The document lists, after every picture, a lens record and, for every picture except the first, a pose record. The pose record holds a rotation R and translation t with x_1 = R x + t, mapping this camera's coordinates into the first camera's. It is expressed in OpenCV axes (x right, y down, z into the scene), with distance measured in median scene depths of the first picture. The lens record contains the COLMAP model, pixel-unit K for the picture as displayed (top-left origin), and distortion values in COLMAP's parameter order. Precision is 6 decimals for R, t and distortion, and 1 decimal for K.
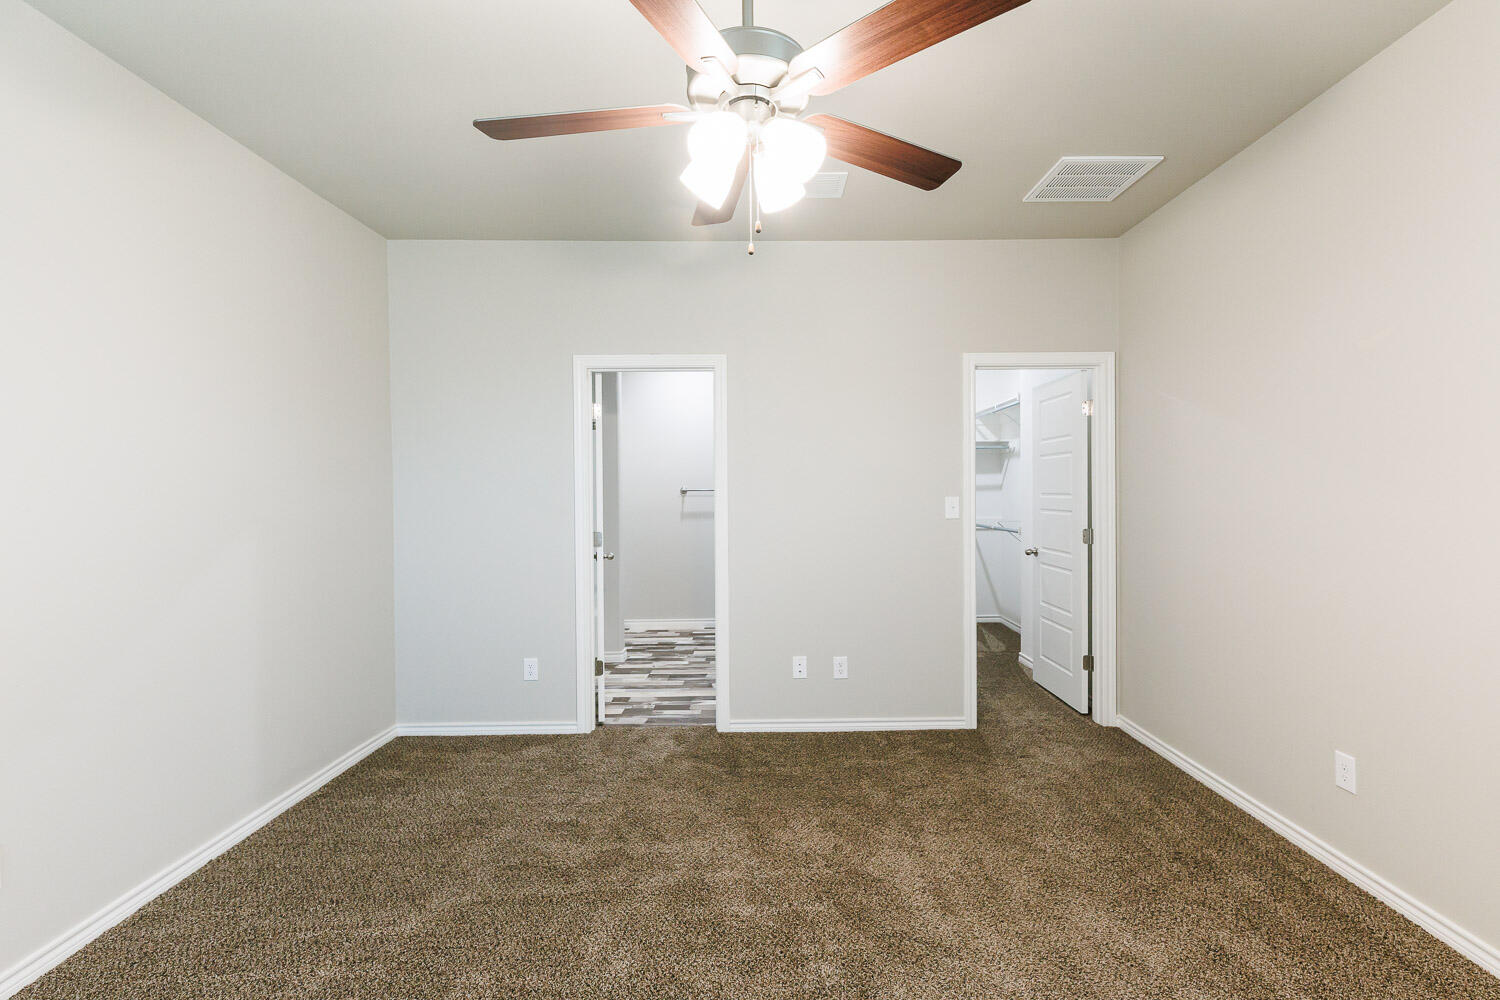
lens RADIAL K [[669.0, 0, 758.9], [0, 669.0, 497.7], [0, 0, 1]] dist [0.004173, -0.000596]
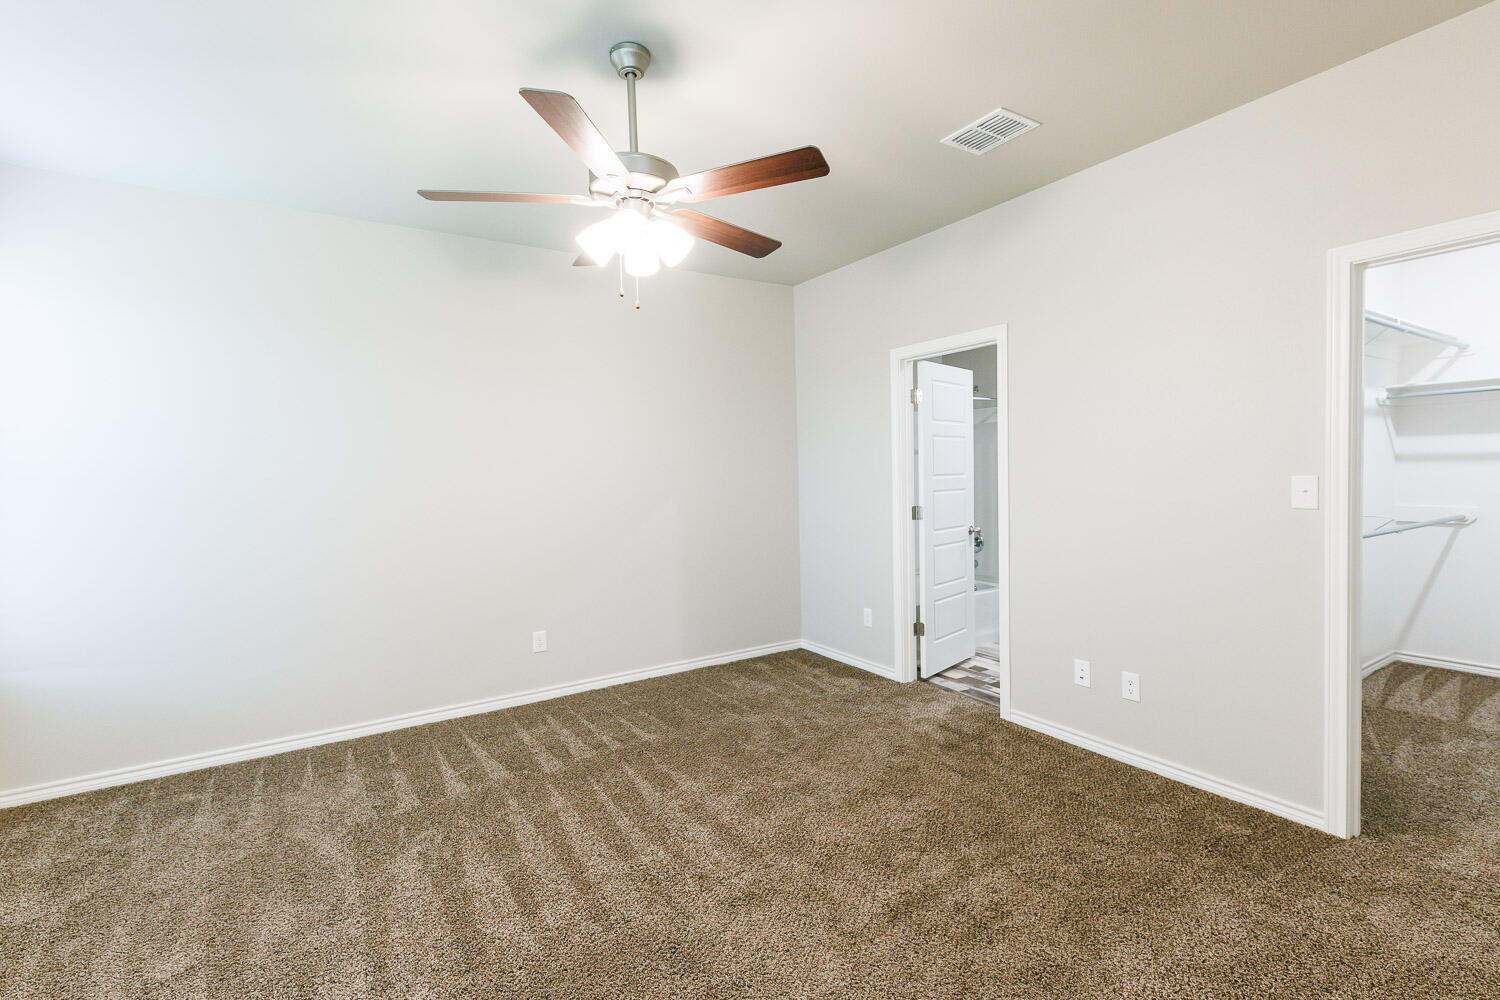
lens RADIAL K [[669.0, 0, 761.8], [0, 669.0, 495.1], [0, 0, 1]] dist [0.004173, -0.000596]
pose [[0.533329, 0.027571, -0.845459, 0.573870], [0.012295, 0.999110, 0.040337, -0.014687], [0.845819, -0.031908, 0.532515, 0.205702]]
